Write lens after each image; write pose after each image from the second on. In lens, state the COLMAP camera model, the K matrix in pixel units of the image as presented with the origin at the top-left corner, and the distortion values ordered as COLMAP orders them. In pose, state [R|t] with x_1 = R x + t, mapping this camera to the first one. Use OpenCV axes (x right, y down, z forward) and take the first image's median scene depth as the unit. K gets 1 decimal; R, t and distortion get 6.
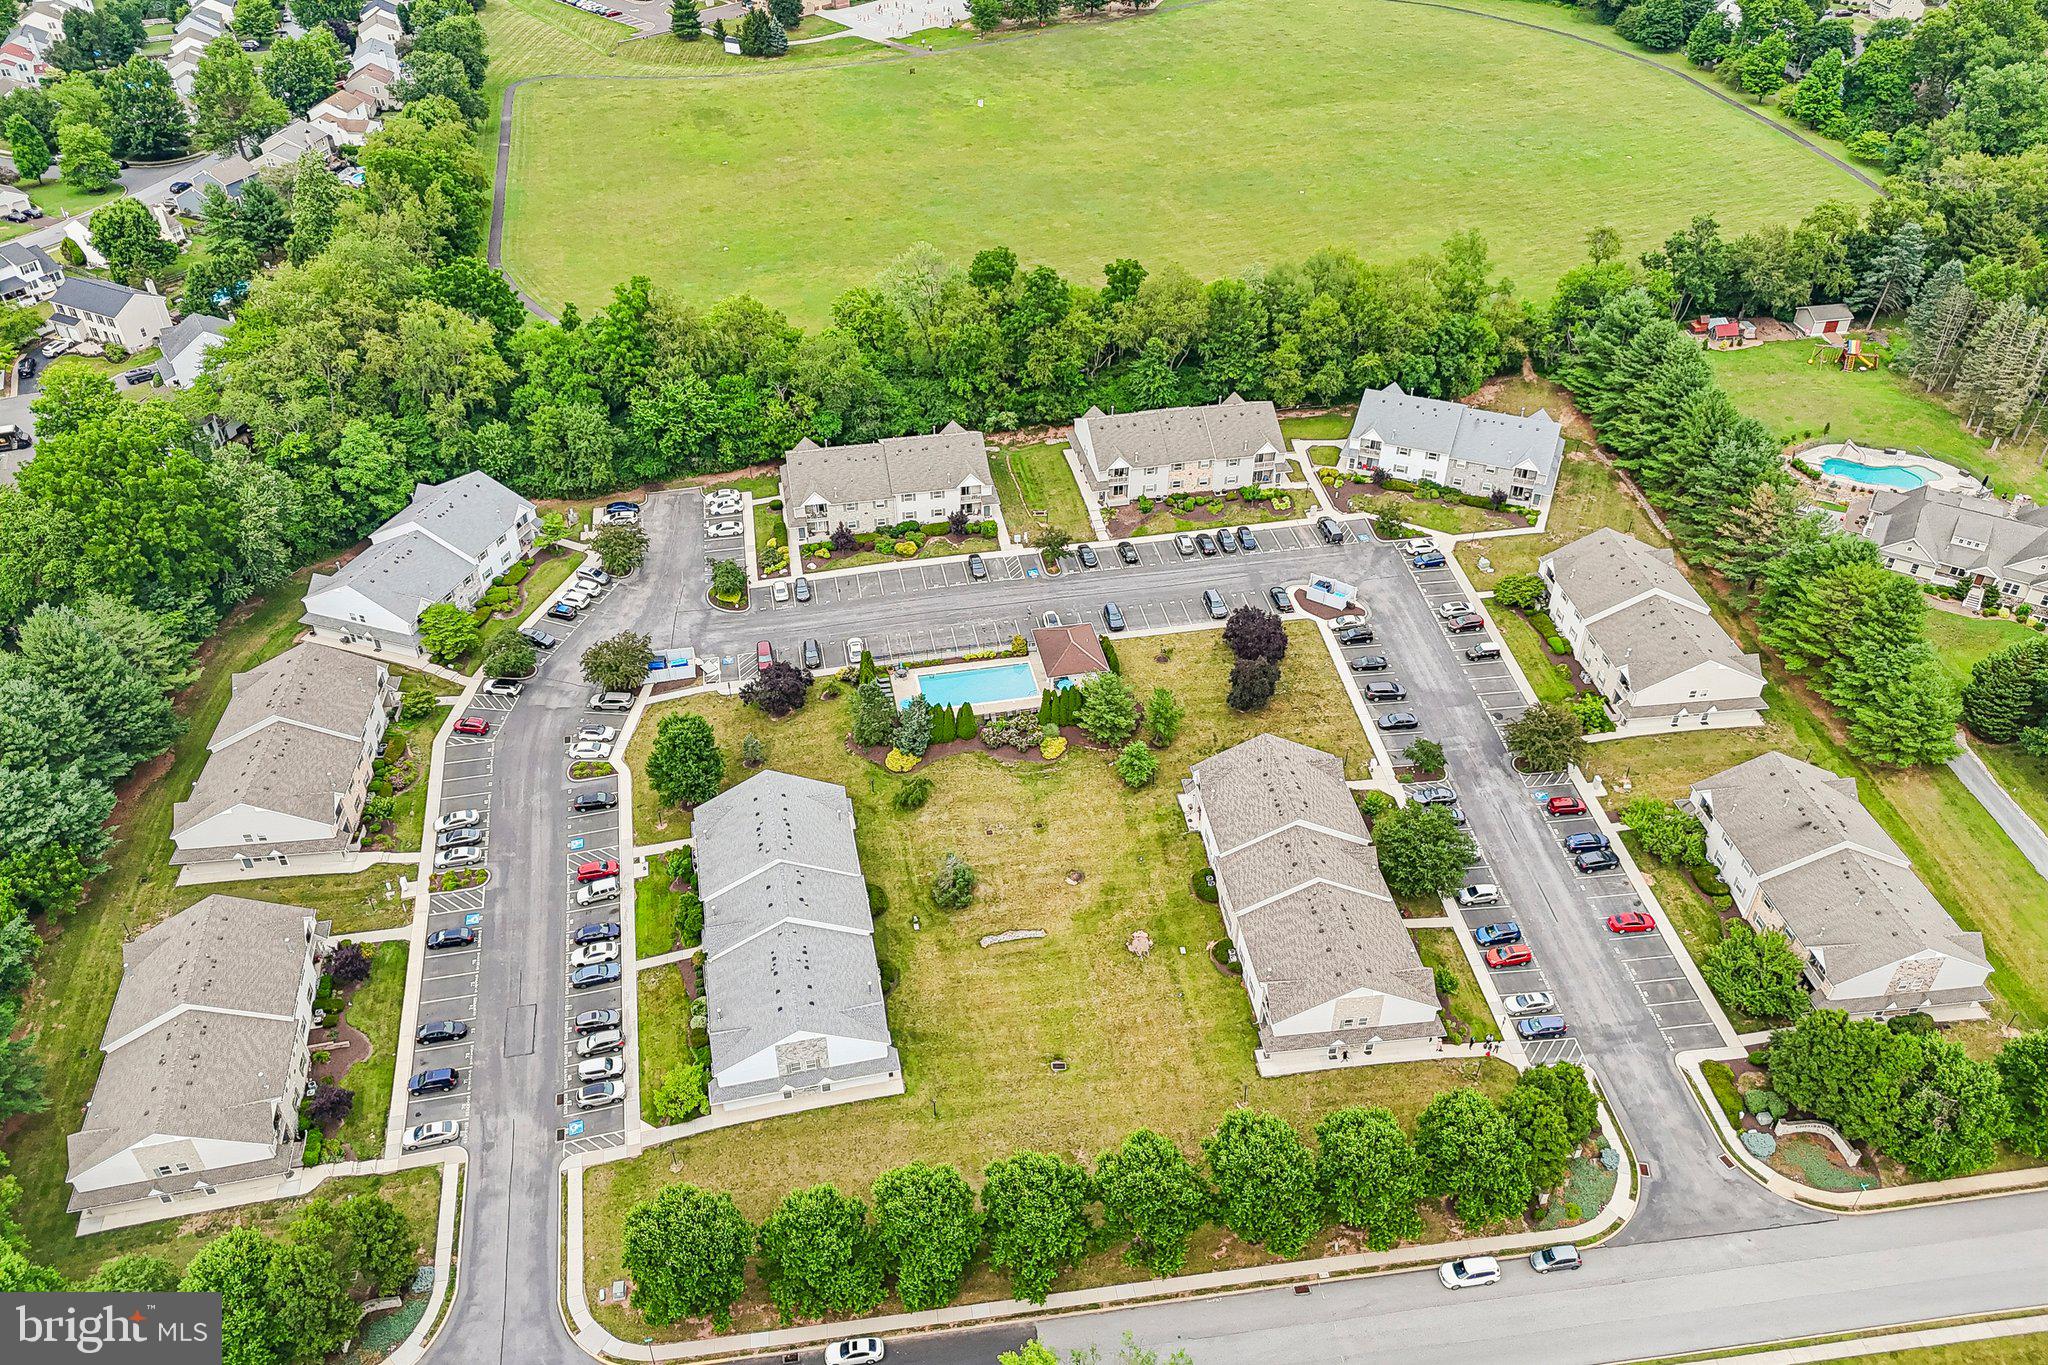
lens RADIAL K [[1504.3, 0, 1027.0], [0, 1504.3, 688.5], [0, 0, 1]] dist [0.072969, -0.067275]
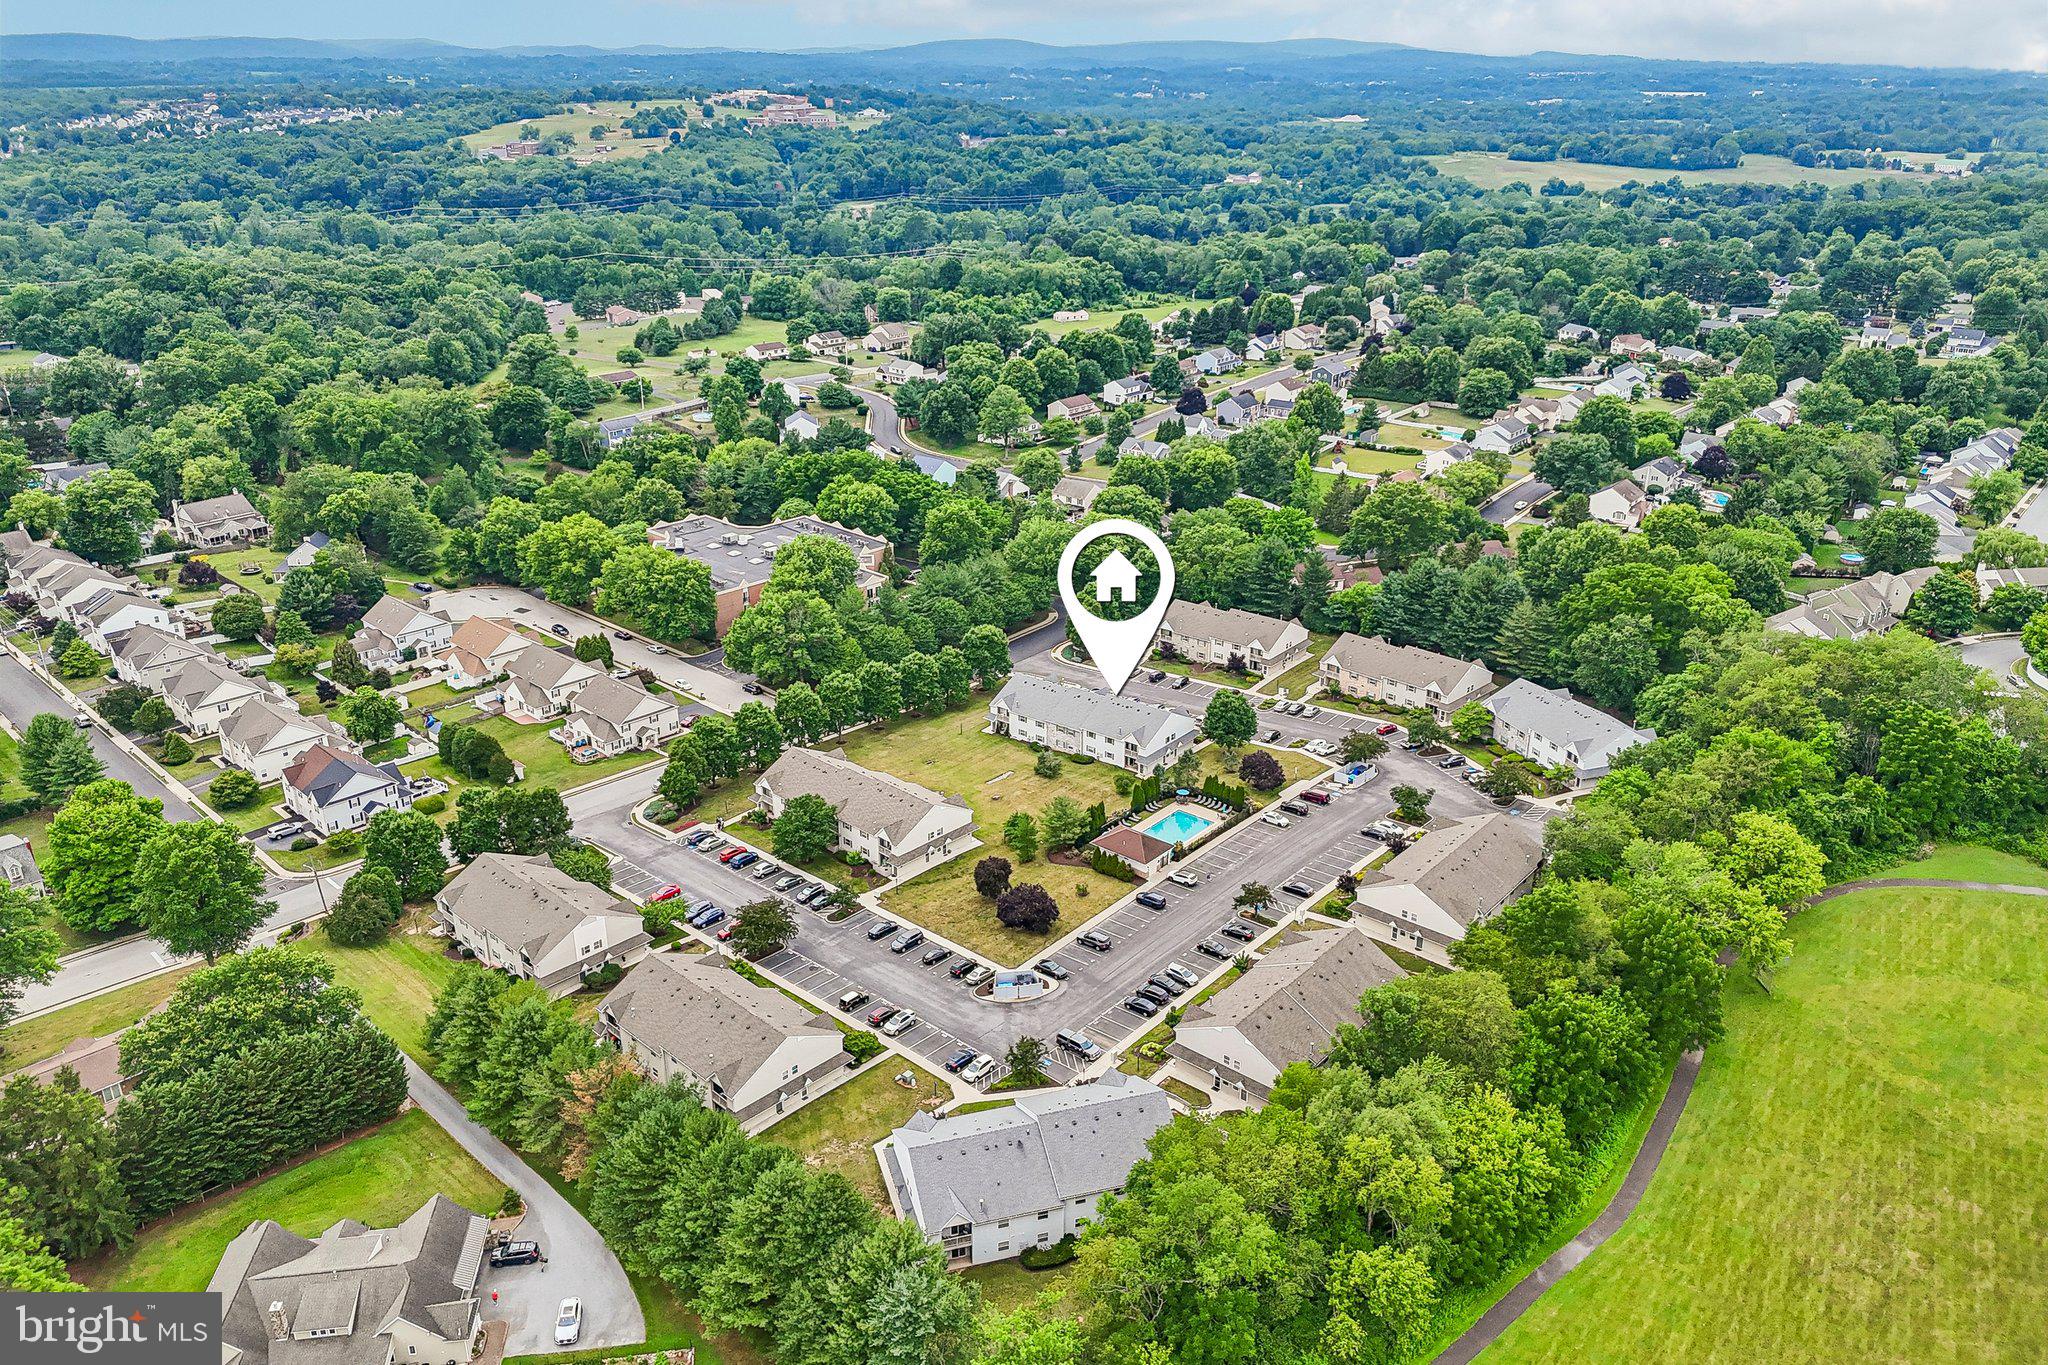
lens RADIAL K [[1483.8, 0, 1018.8], [0, 1483.8, 681.2], [0, 0, 1]] dist [0.078161, -0.063860]
pose [[-0.783729, 0.240633, -0.572595, 0.672803], [-0.376371, 0.549362, 0.746020, -0.853010], [0.494079, 0.800186, -0.339983, 1.112546]]
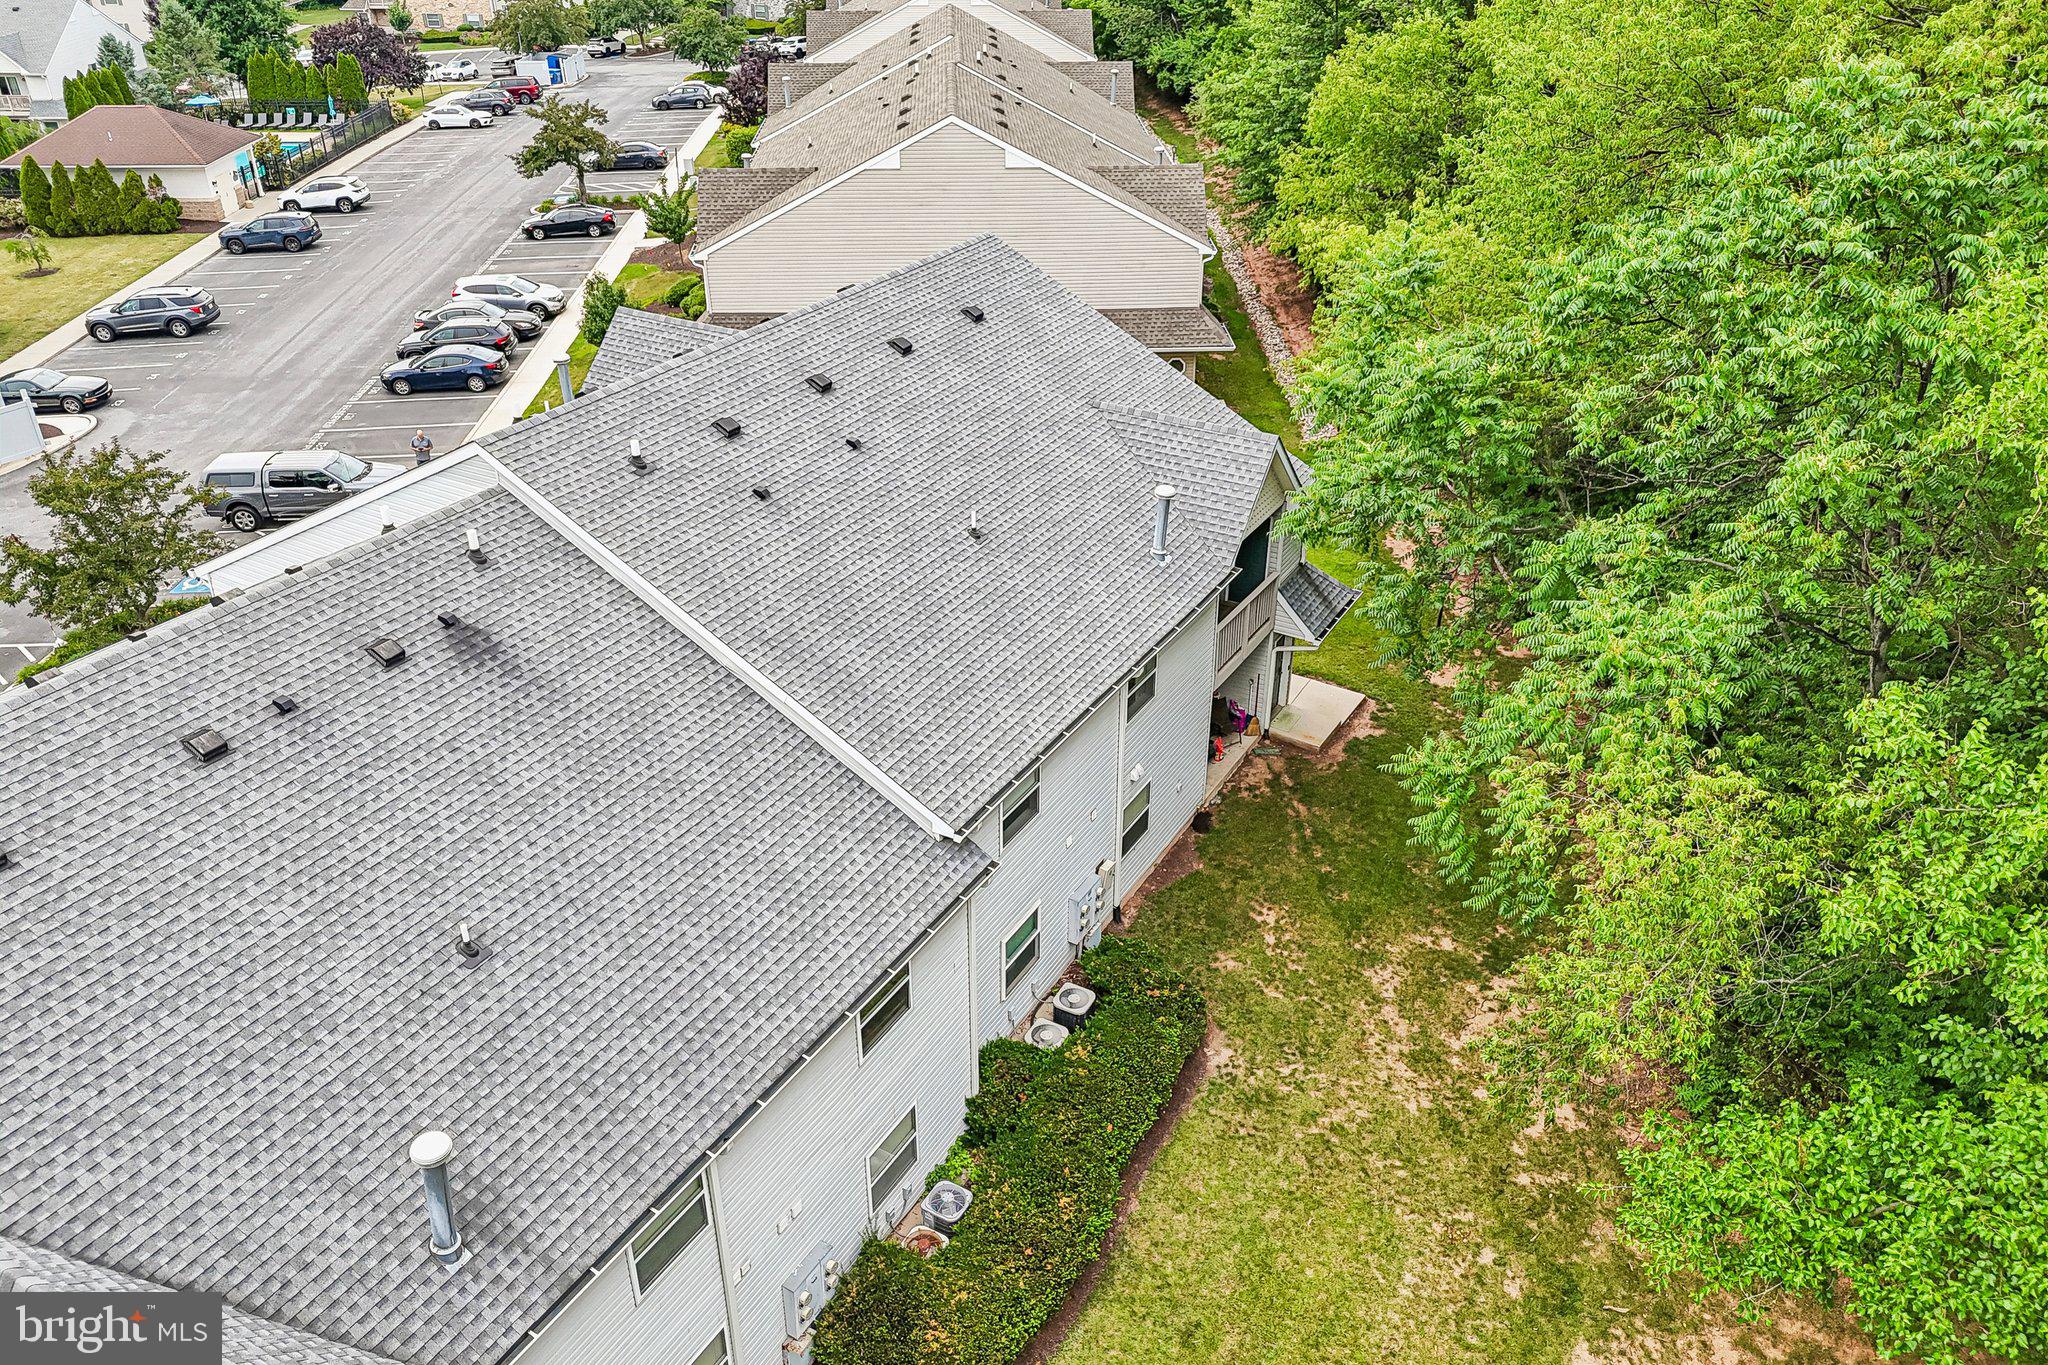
lens RADIAL K [[1504.3, 0, 1027.0], [0, 1504.3, 688.5], [0, 0, 1]] dist [0.072969, -0.067275]
pose [[-0.144325, 0.500708, -0.853500, 0.389210], [-0.604270, 0.638432, 0.476719, -0.254992], [0.783599, 0.584547, 0.210421, 1.056097]]
